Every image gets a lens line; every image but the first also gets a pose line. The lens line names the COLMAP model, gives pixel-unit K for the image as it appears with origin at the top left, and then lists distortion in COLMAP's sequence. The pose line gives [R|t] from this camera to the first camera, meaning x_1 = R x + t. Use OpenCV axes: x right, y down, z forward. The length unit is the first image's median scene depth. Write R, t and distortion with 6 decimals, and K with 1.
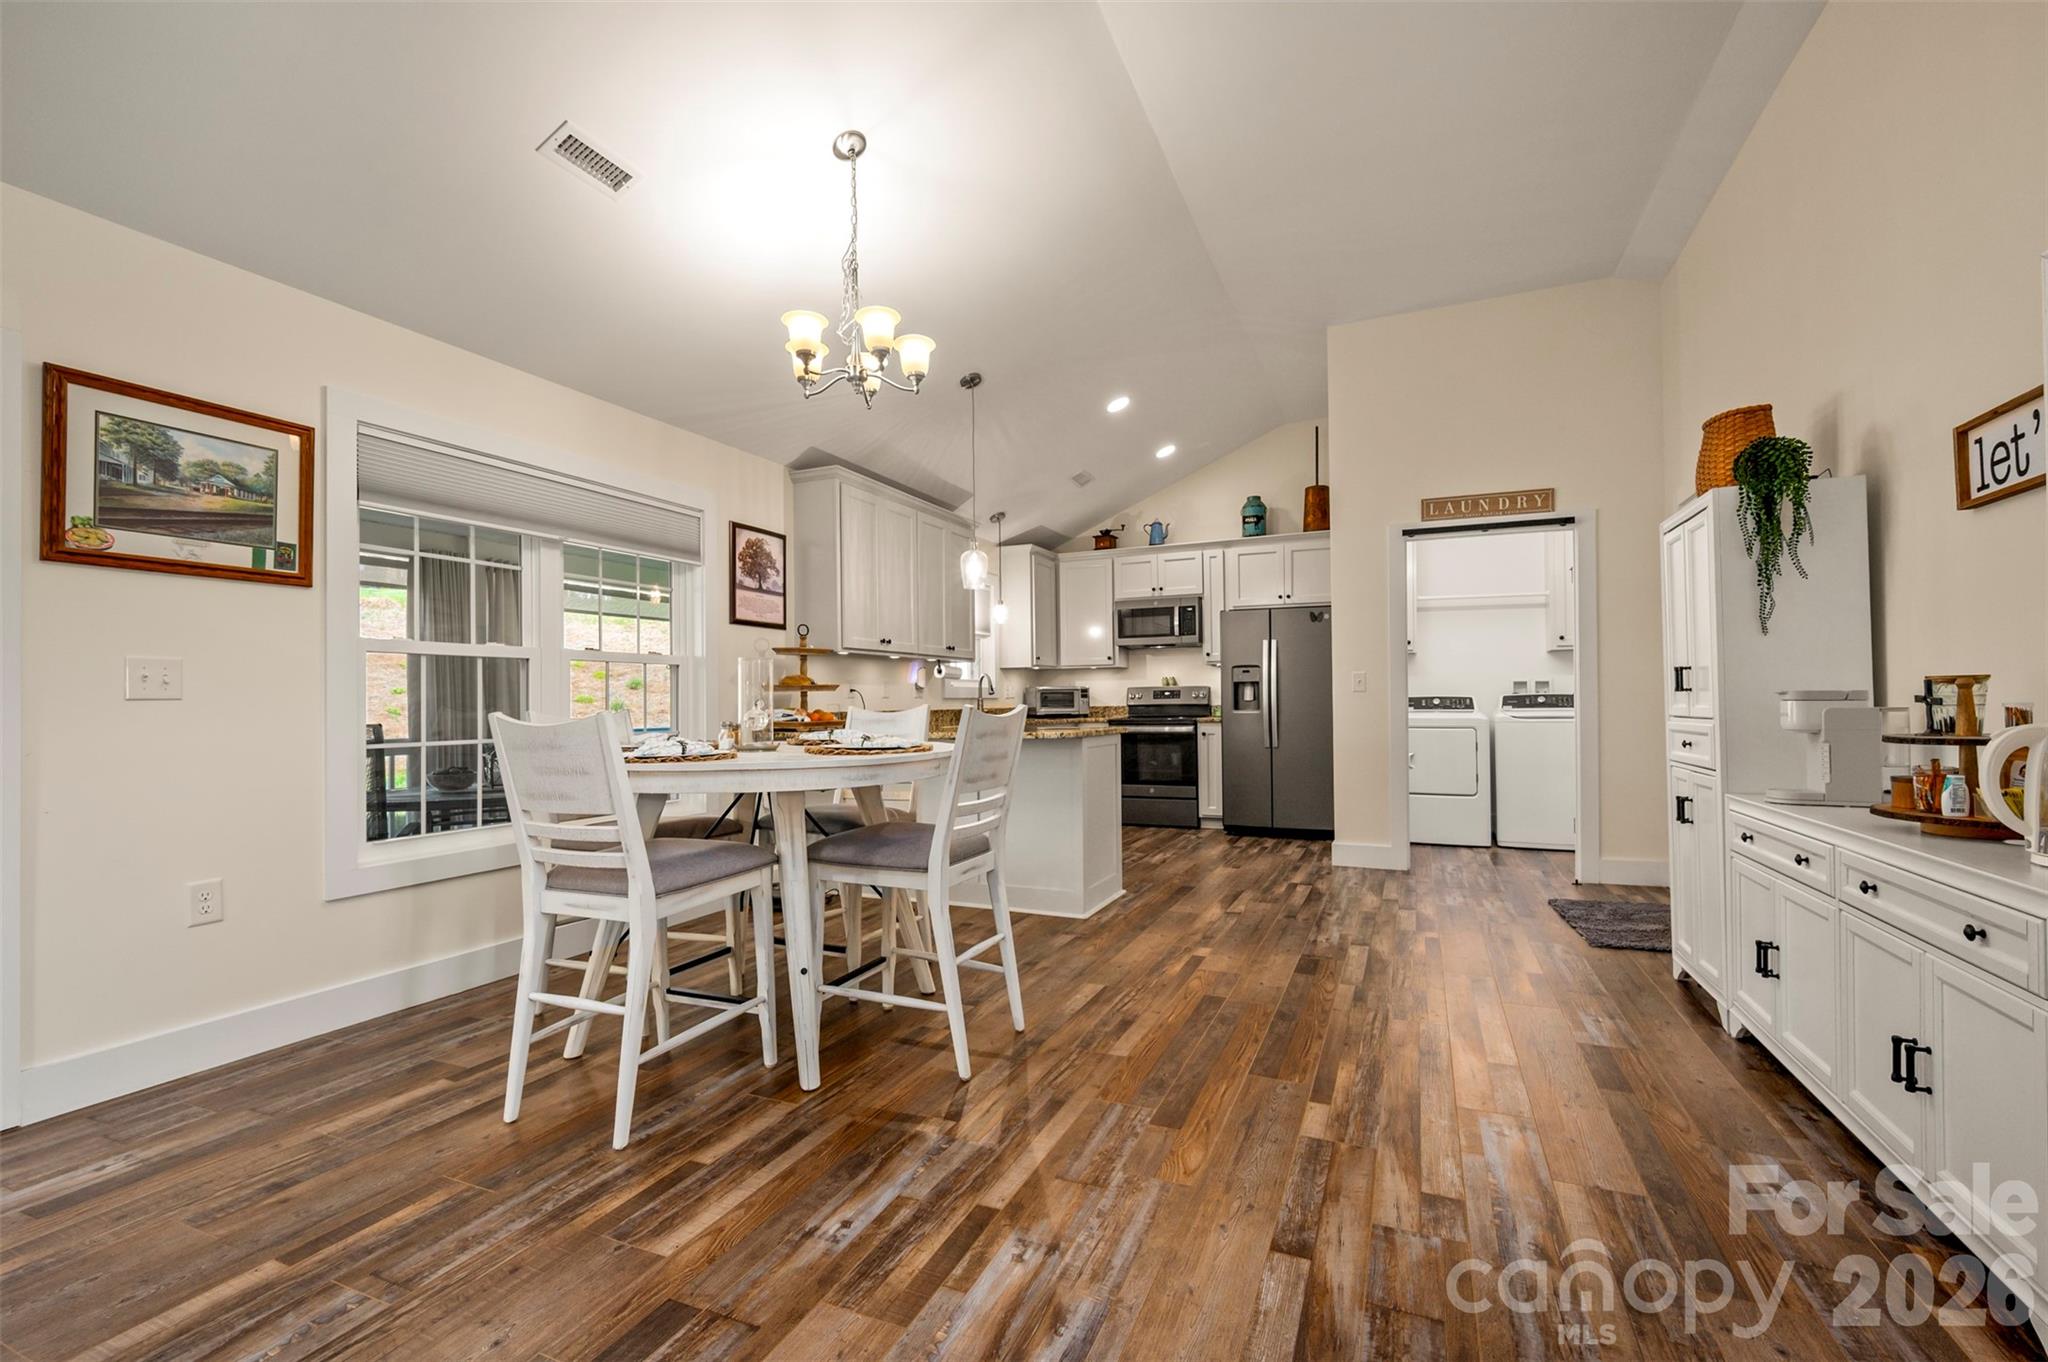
lens RADIAL K [[867.8, 0, 1043.9], [0, 867.8, 691.8], [0, 0, 1]] dist [-0.000188, -0.000381]
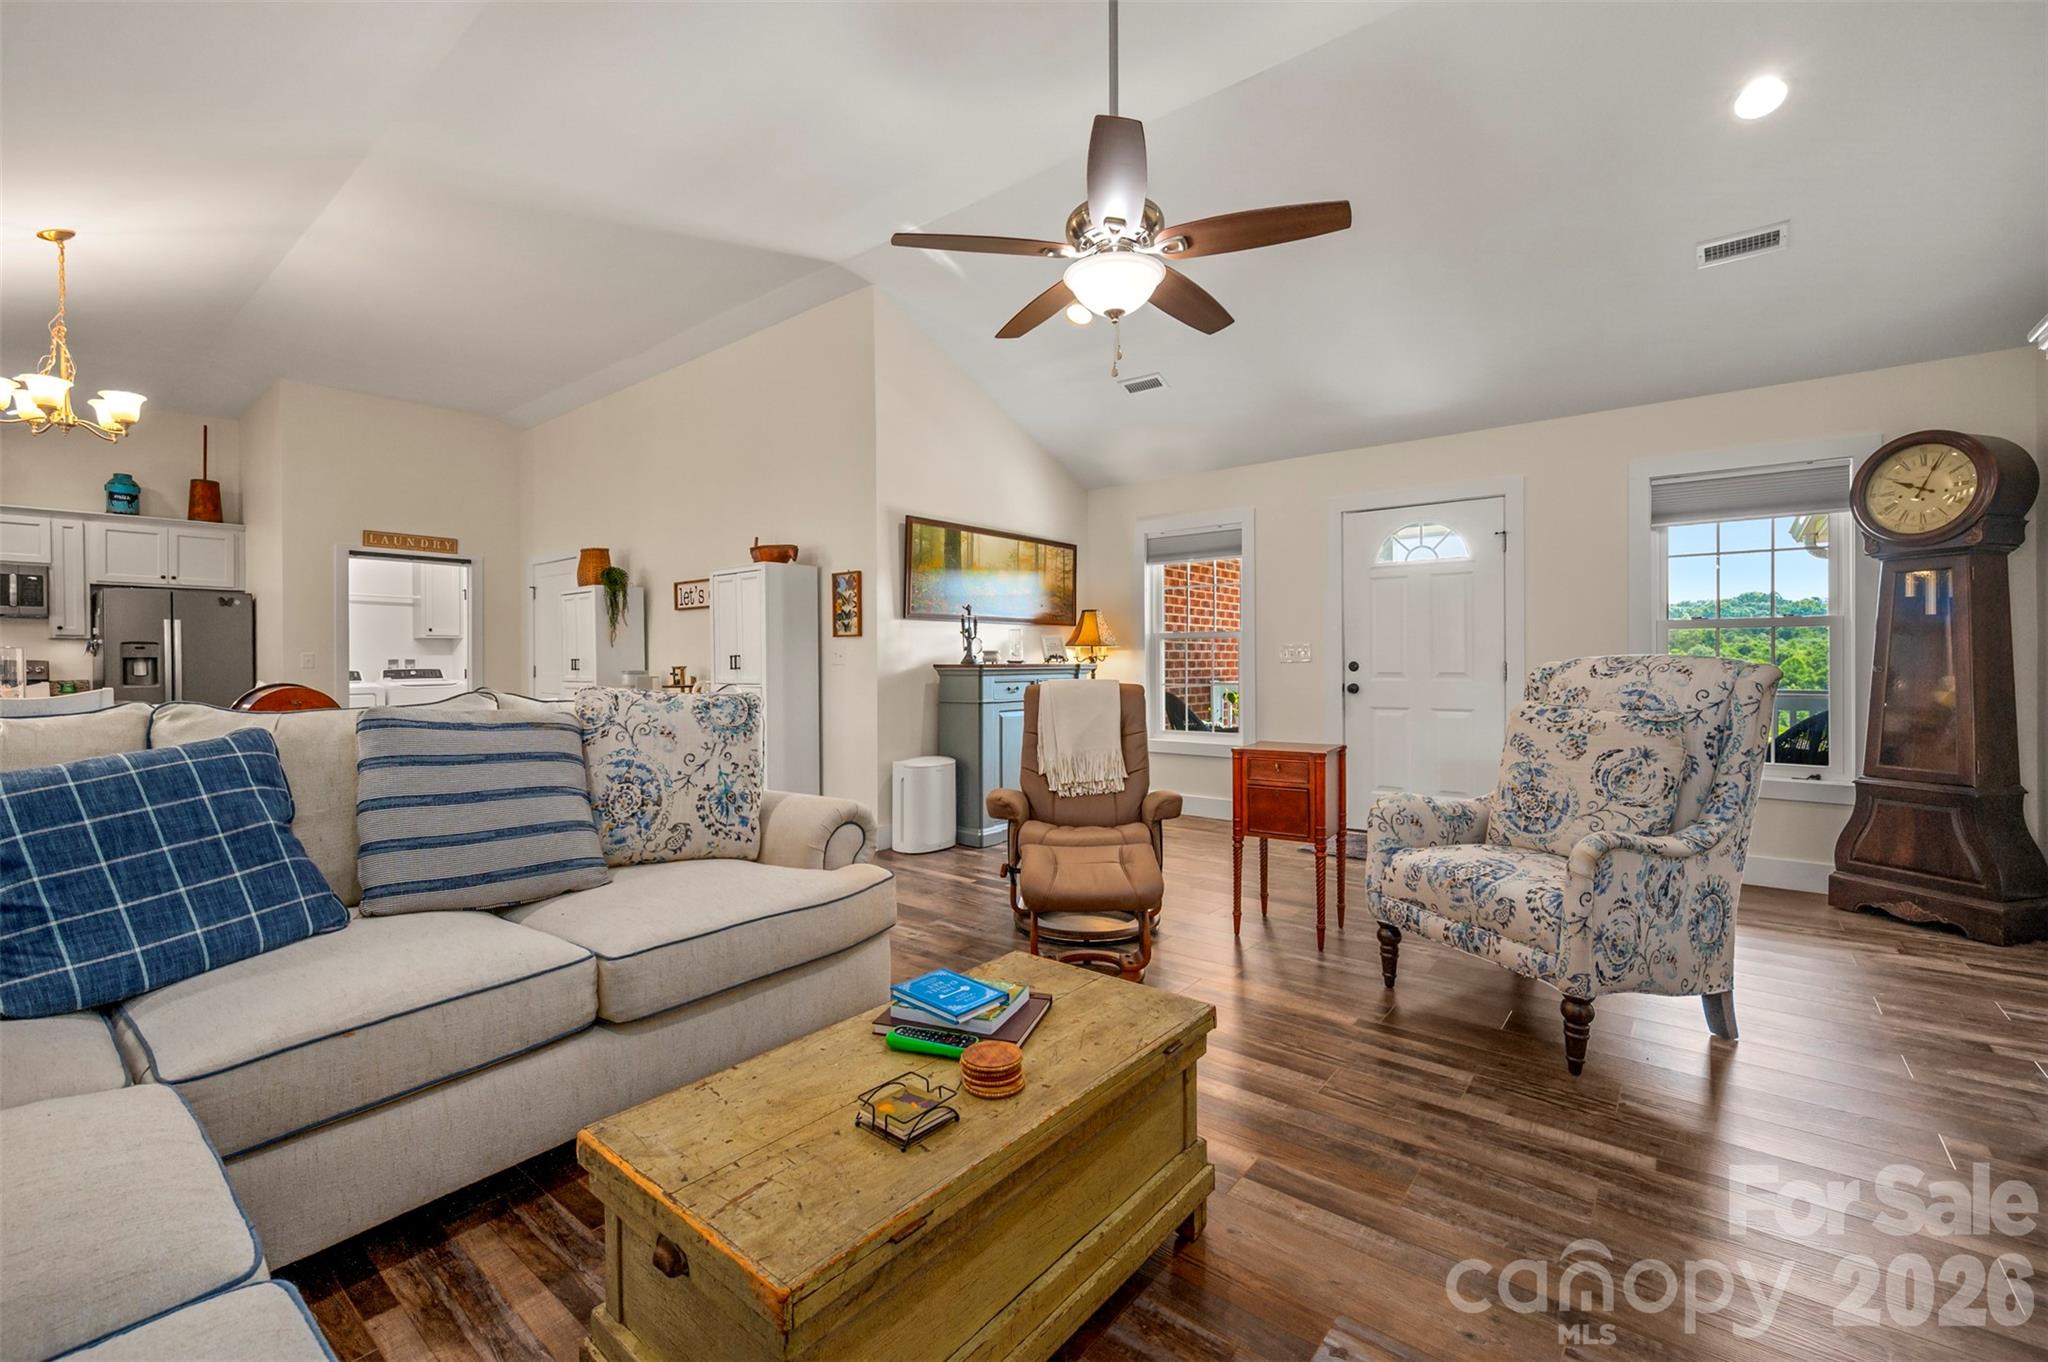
lens RADIAL K [[863.0, 0, 1019.0], [0, 863.0, 663.9], [0, 0, 1]] dist [-0.000820, -0.000156]
pose [[0.276025, 0.003667, 0.961143, -0.603105], [-0.005884, 0.999980, -0.002125, -0.010226], [-0.961132, -0.005068, 0.276041, -0.393125]]
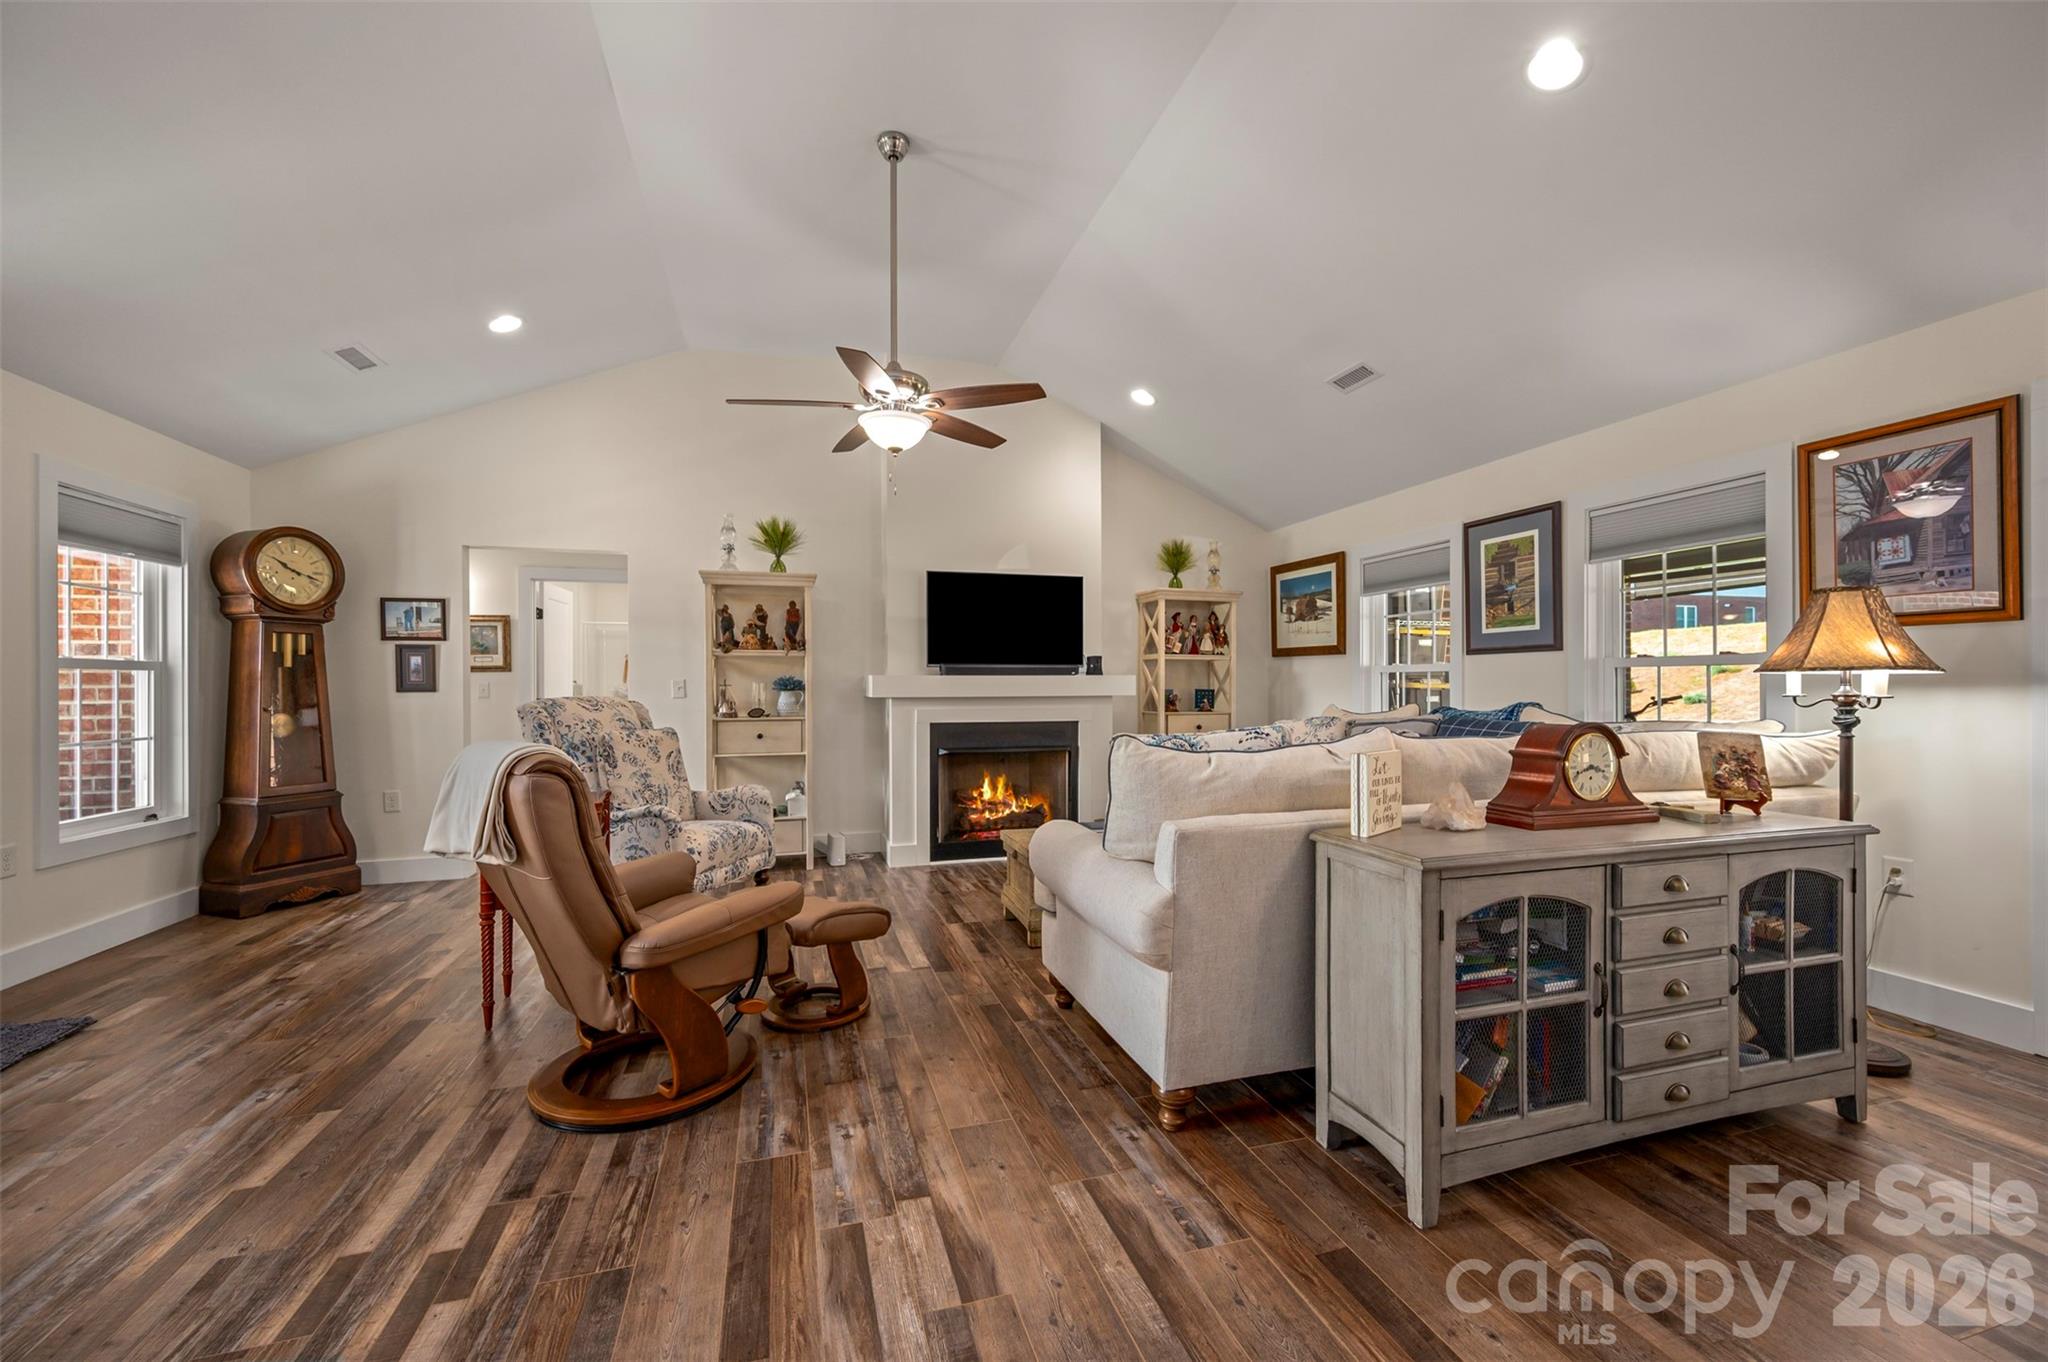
lens RADIAL K [[806.5, 0, 1024.0], [0, 806.5, 681.0], [0, 0, 1]] dist [-0.001469, -0.000144]
pose [[-0.765779, 0.008967, -0.643041, 0.201268], [0.017123, 0.999833, -0.006449, -0.021588], [0.642876, -0.015950, -0.765804, 0.230376]]
